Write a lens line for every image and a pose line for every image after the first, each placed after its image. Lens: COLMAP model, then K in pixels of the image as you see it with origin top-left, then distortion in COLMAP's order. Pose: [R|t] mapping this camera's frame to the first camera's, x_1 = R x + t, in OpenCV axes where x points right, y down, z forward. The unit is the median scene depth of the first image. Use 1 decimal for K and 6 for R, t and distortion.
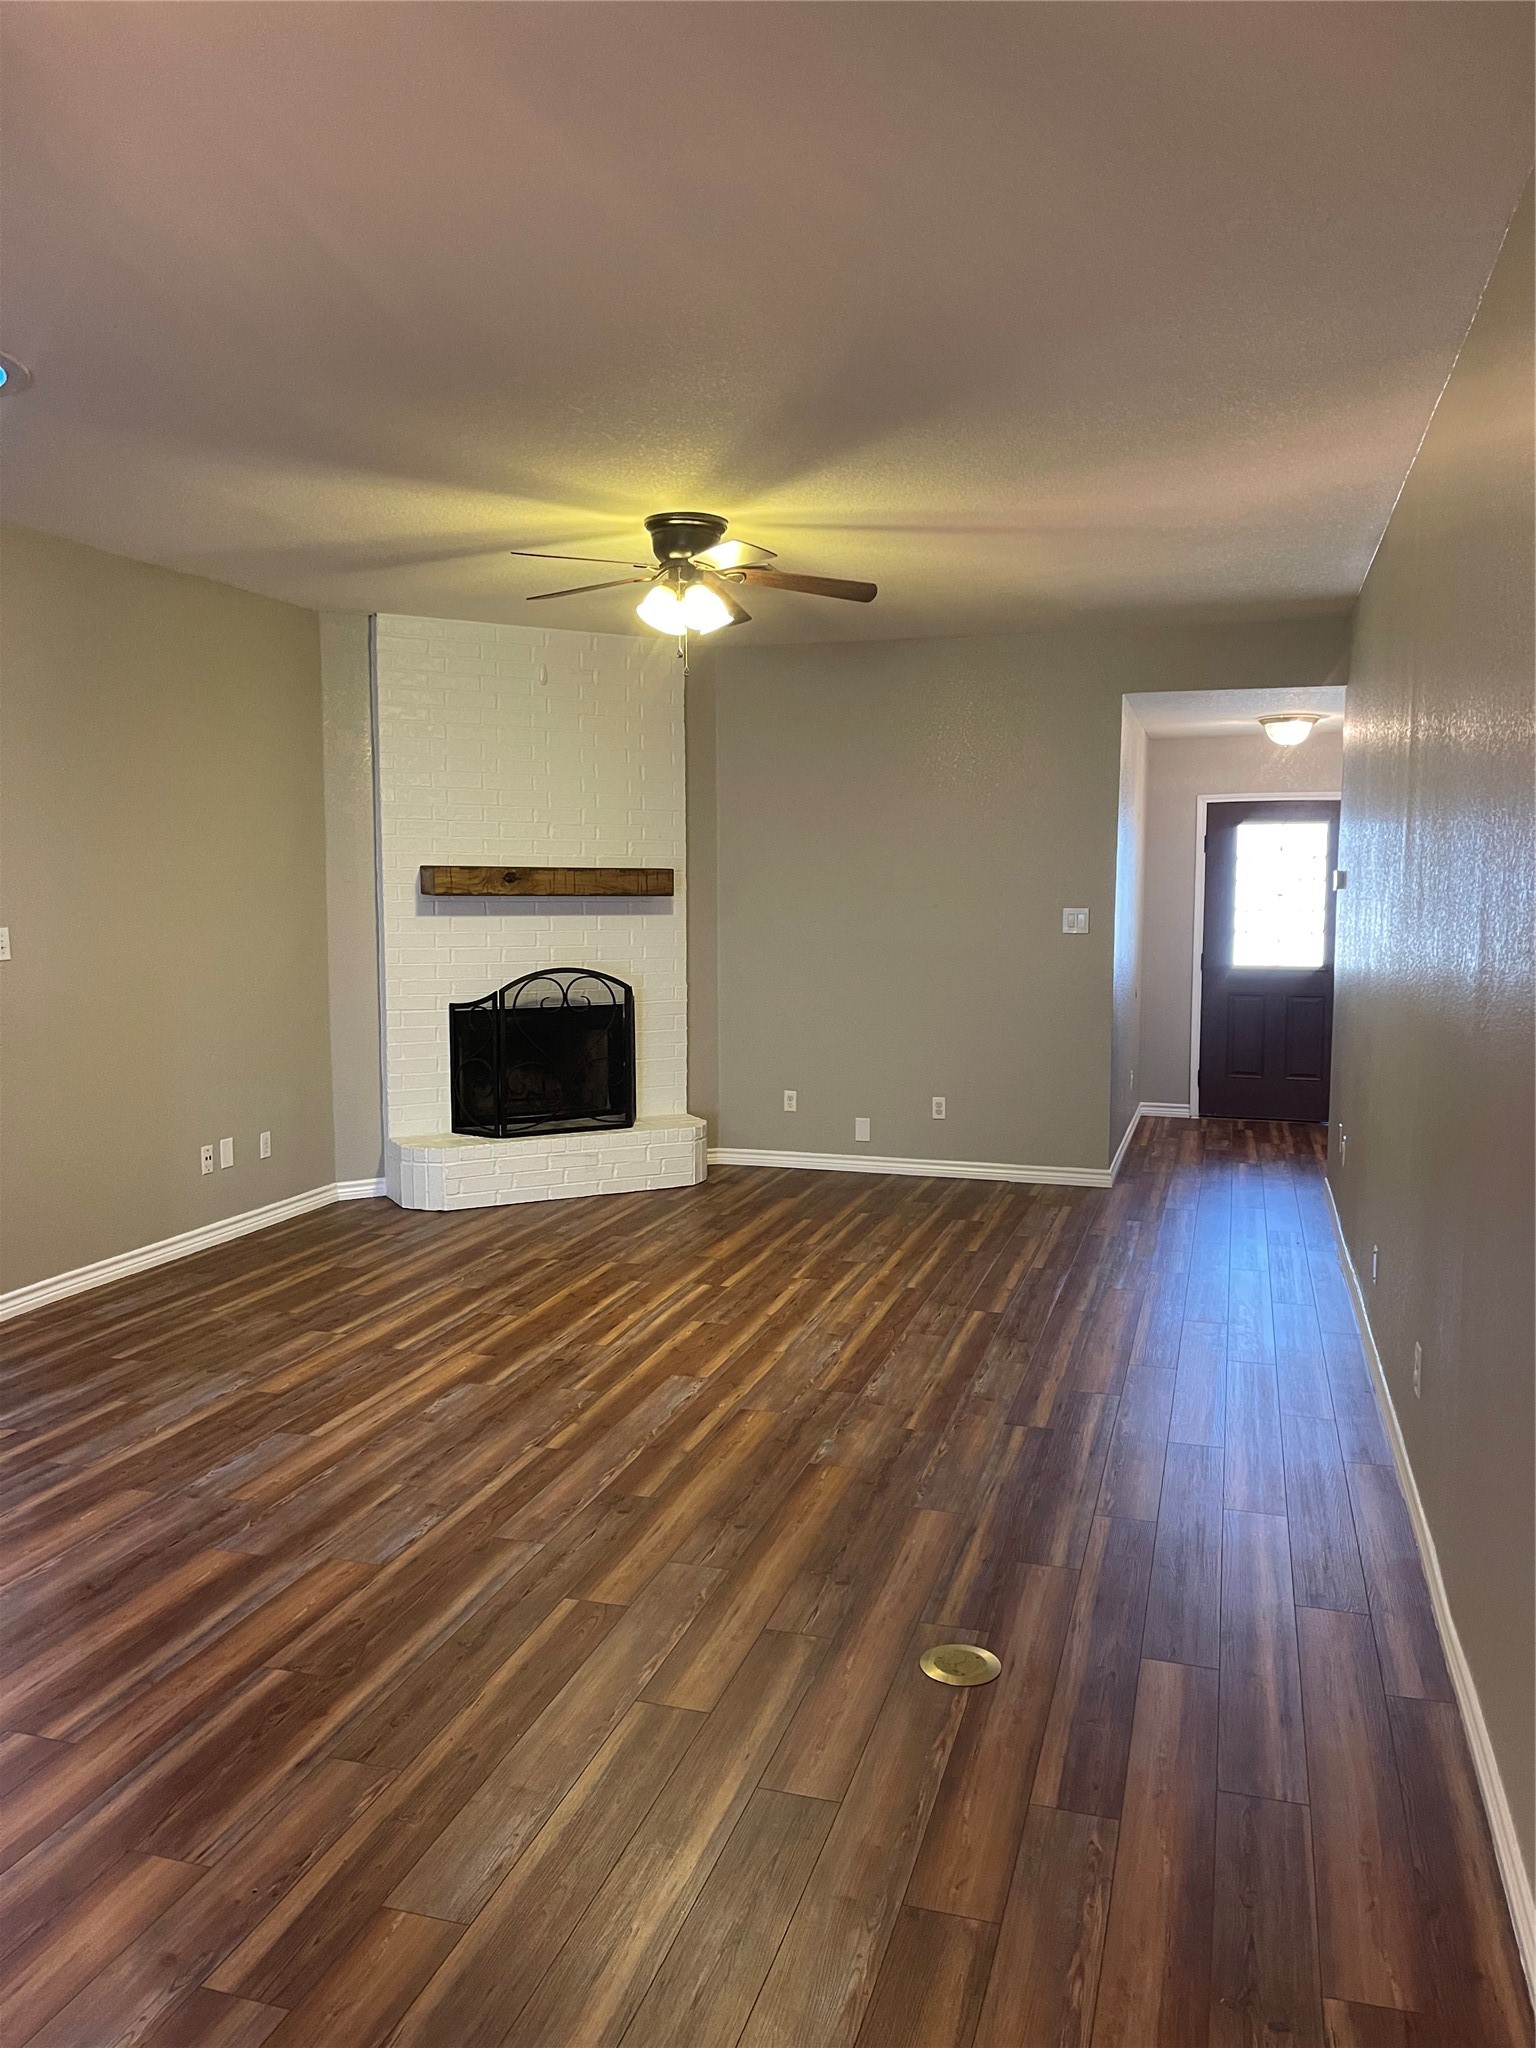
lens RADIAL K [[1539.6, 0, 773.0], [0, 1539.6, 1022.2], [0, 0, 1]] dist [0.046710, -0.081317]
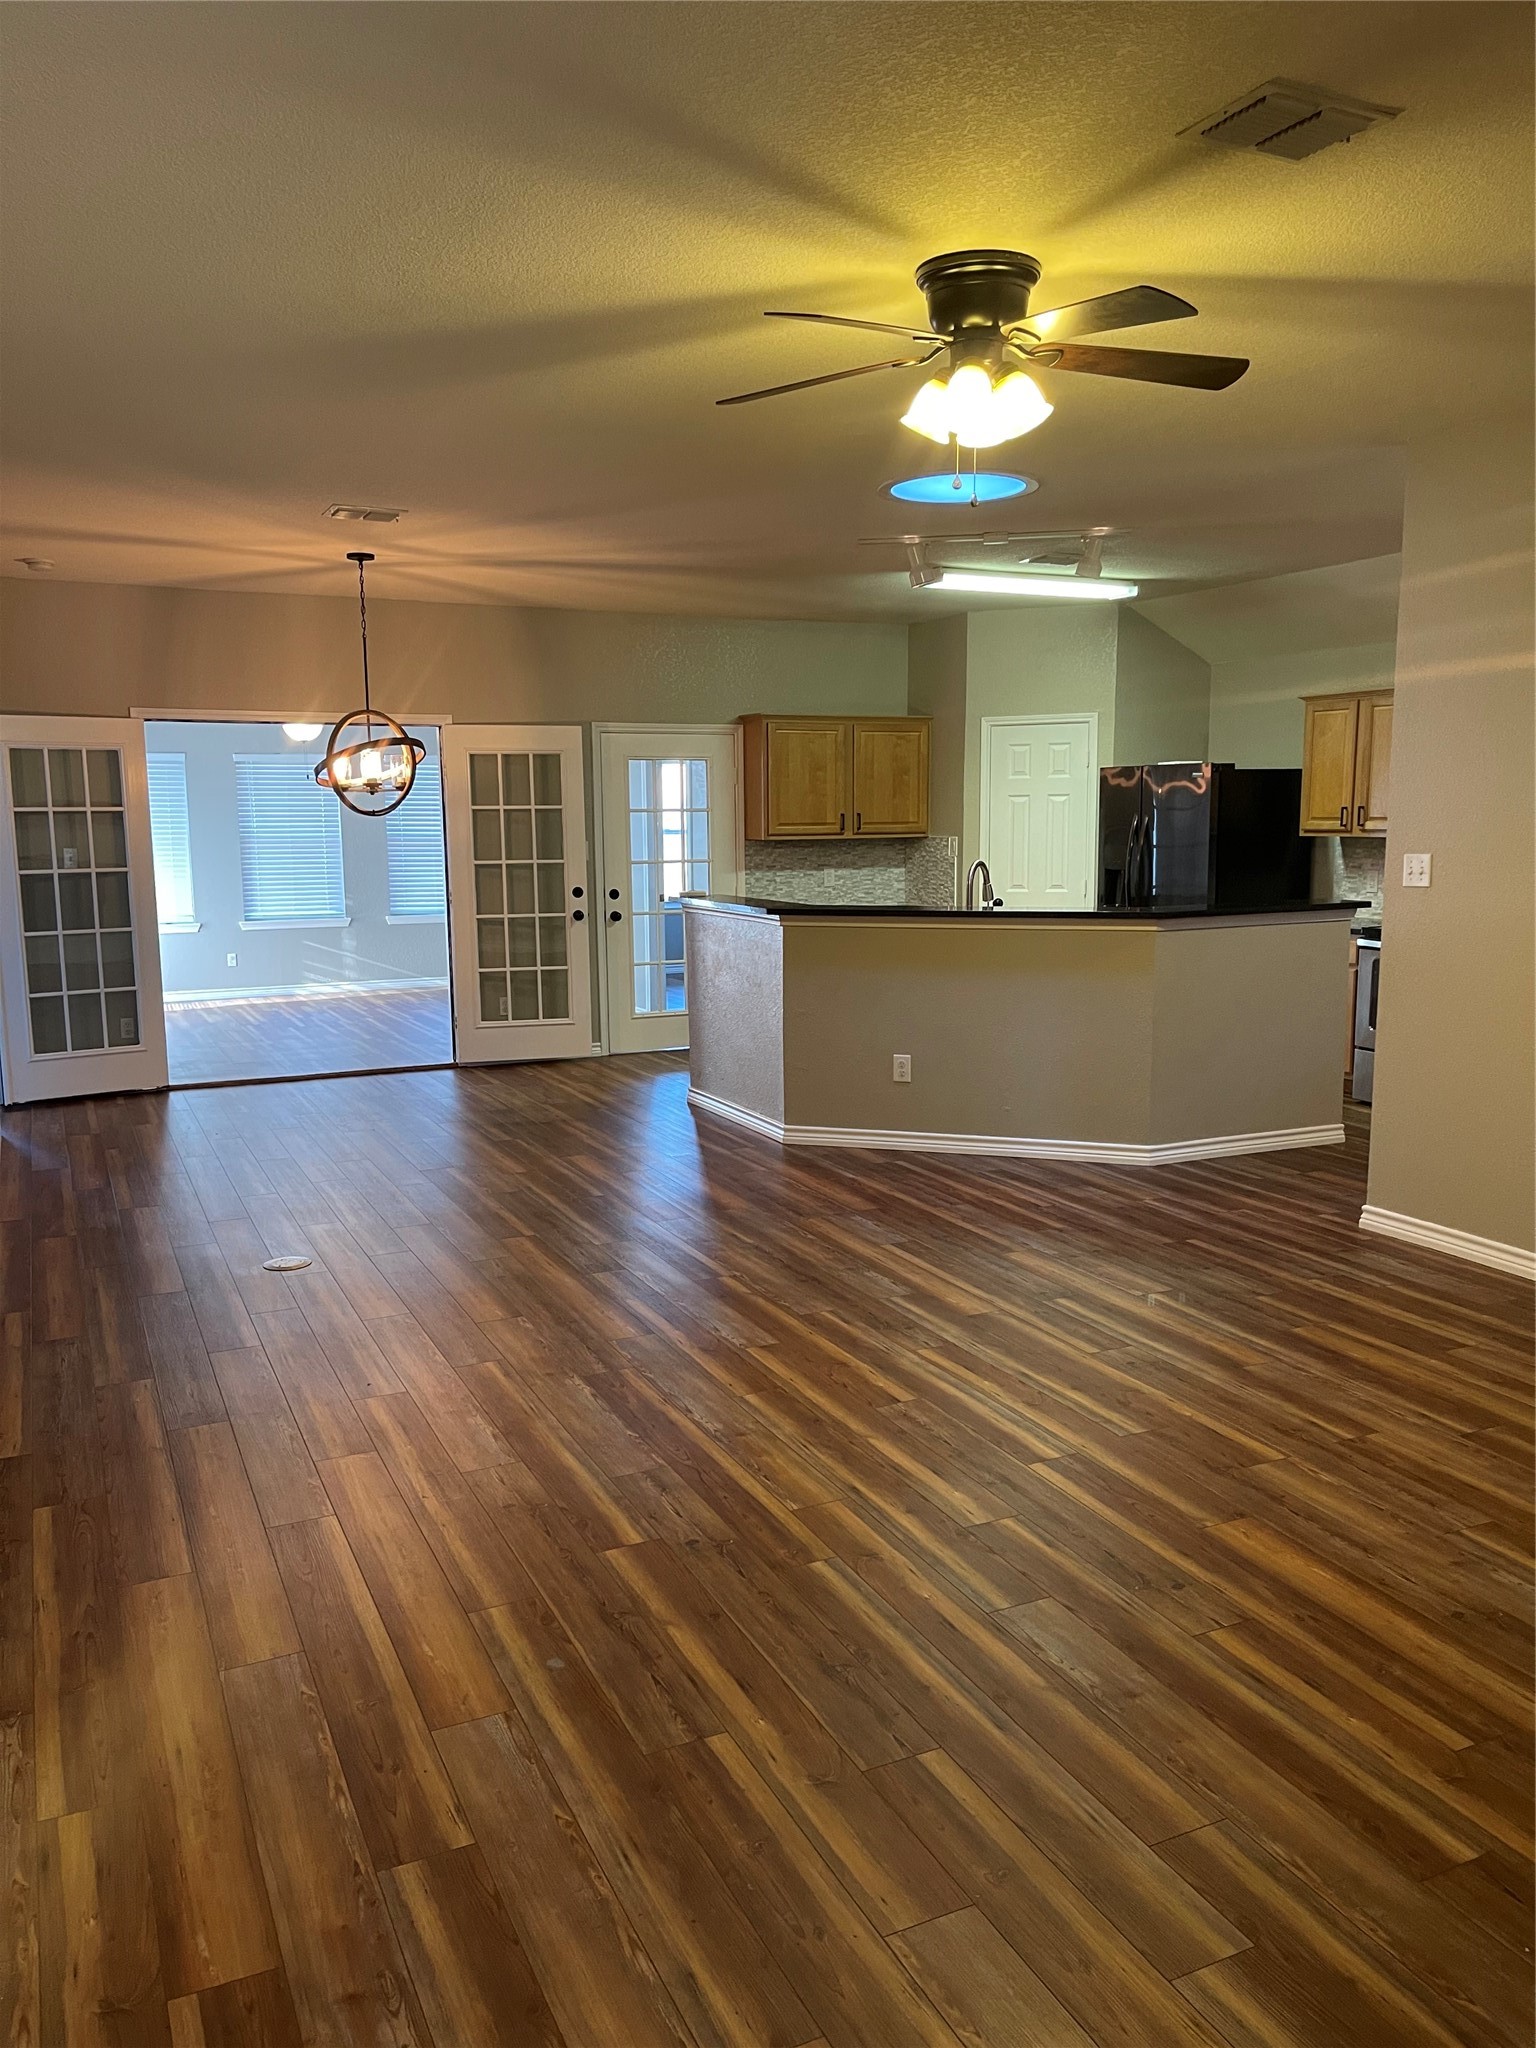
lens RADIAL K [[1539.6, 0, 772.5], [0, 1539.6, 1031.1], [0, 0, 1]] dist [0.046710, -0.081317]
pose [[-0.742684, 0.099199, -0.662254, 0.494463], [-0.056639, 0.976117, 0.209731, -0.138252], [0.667243, 0.193273, -0.719328, 1.505525]]
